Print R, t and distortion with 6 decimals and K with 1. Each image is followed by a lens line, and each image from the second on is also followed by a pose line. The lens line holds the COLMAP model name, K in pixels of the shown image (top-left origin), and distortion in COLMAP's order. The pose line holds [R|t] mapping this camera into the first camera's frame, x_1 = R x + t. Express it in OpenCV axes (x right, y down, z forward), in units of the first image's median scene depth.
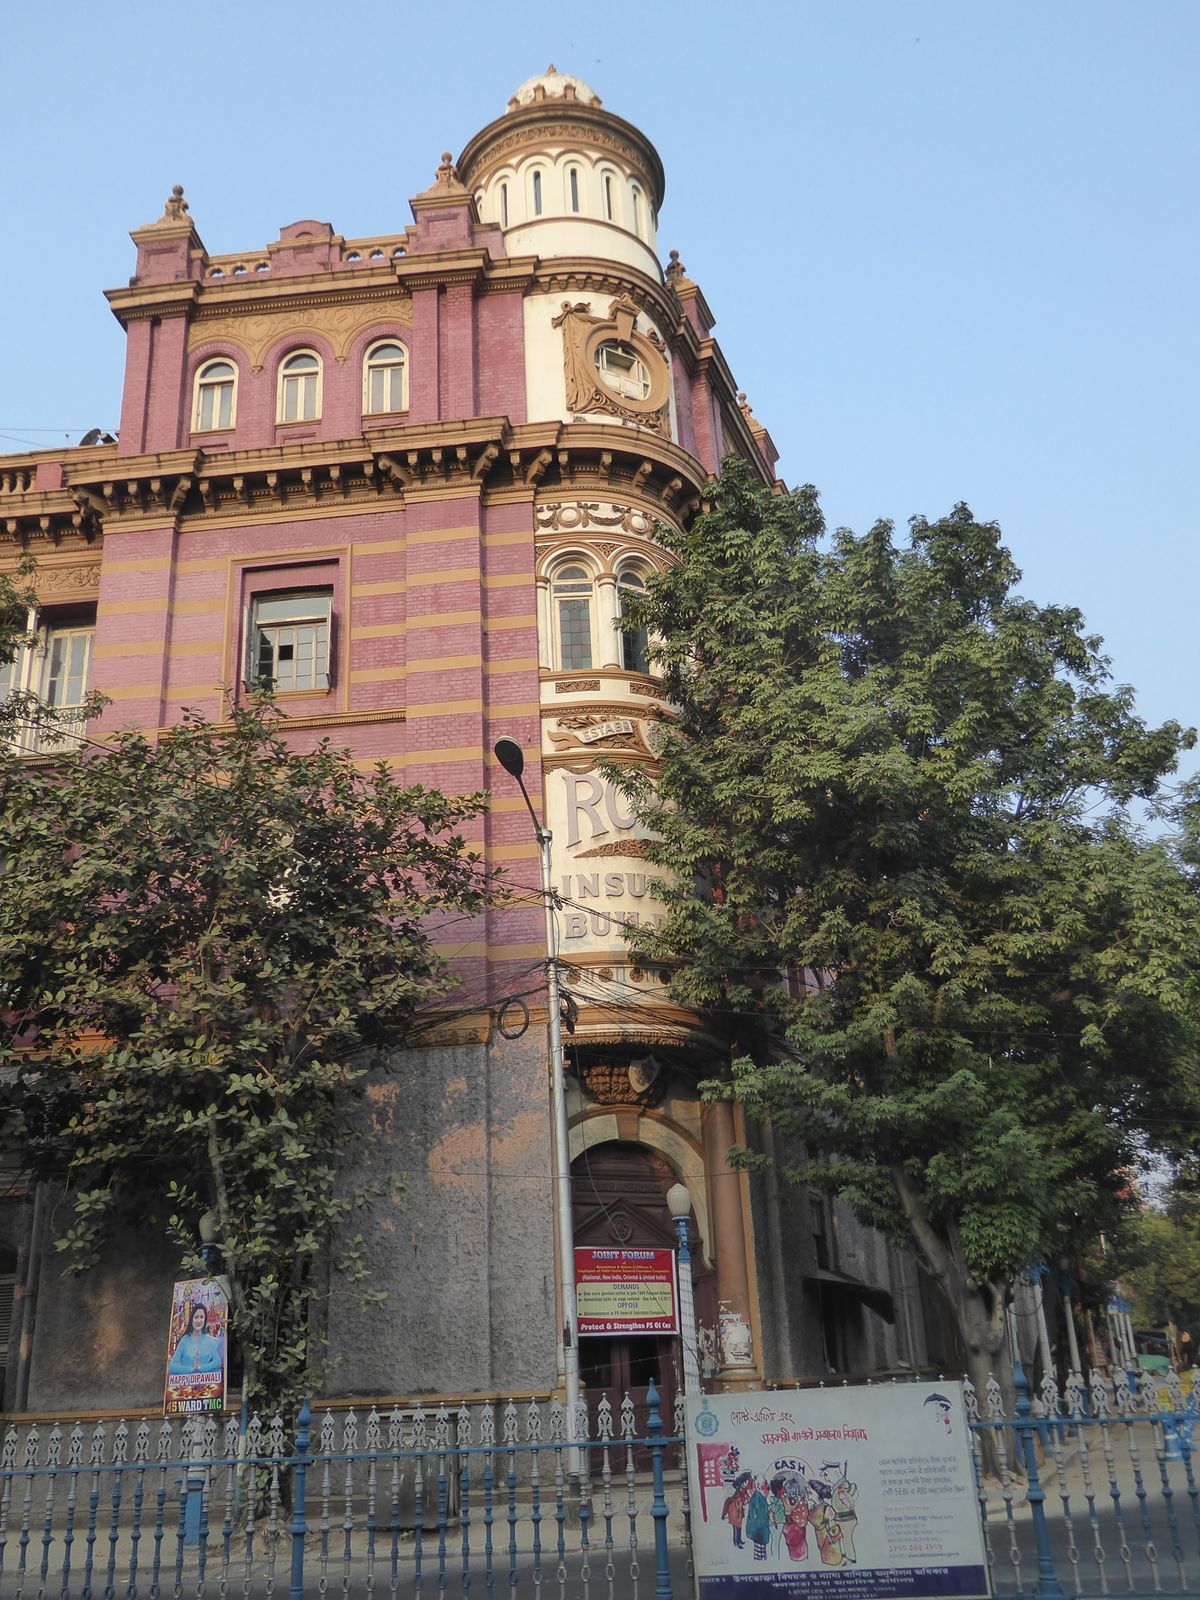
lens RADIAL K [[1456.7, 0, 599.9], [0, 1456.7, 792.5], [0, 0, 1]] dist [-0.021315, 0.000000]
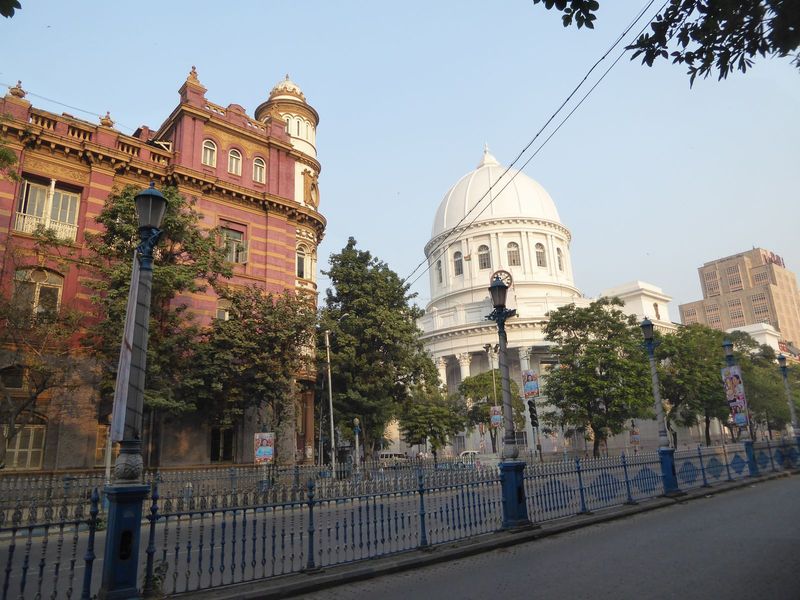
lens RADIAL K [[565.1, 0, 402.9], [0, 565.1, 300.2], [0, 0, 1]] dist [-0.045912, 0.015704]
pose [[0.658528, 0.224284, 0.718358, -0.822615], [-0.277721, 0.959606, -0.045015, -0.033907], [-0.699437, -0.169860, 0.694216, -0.186222]]
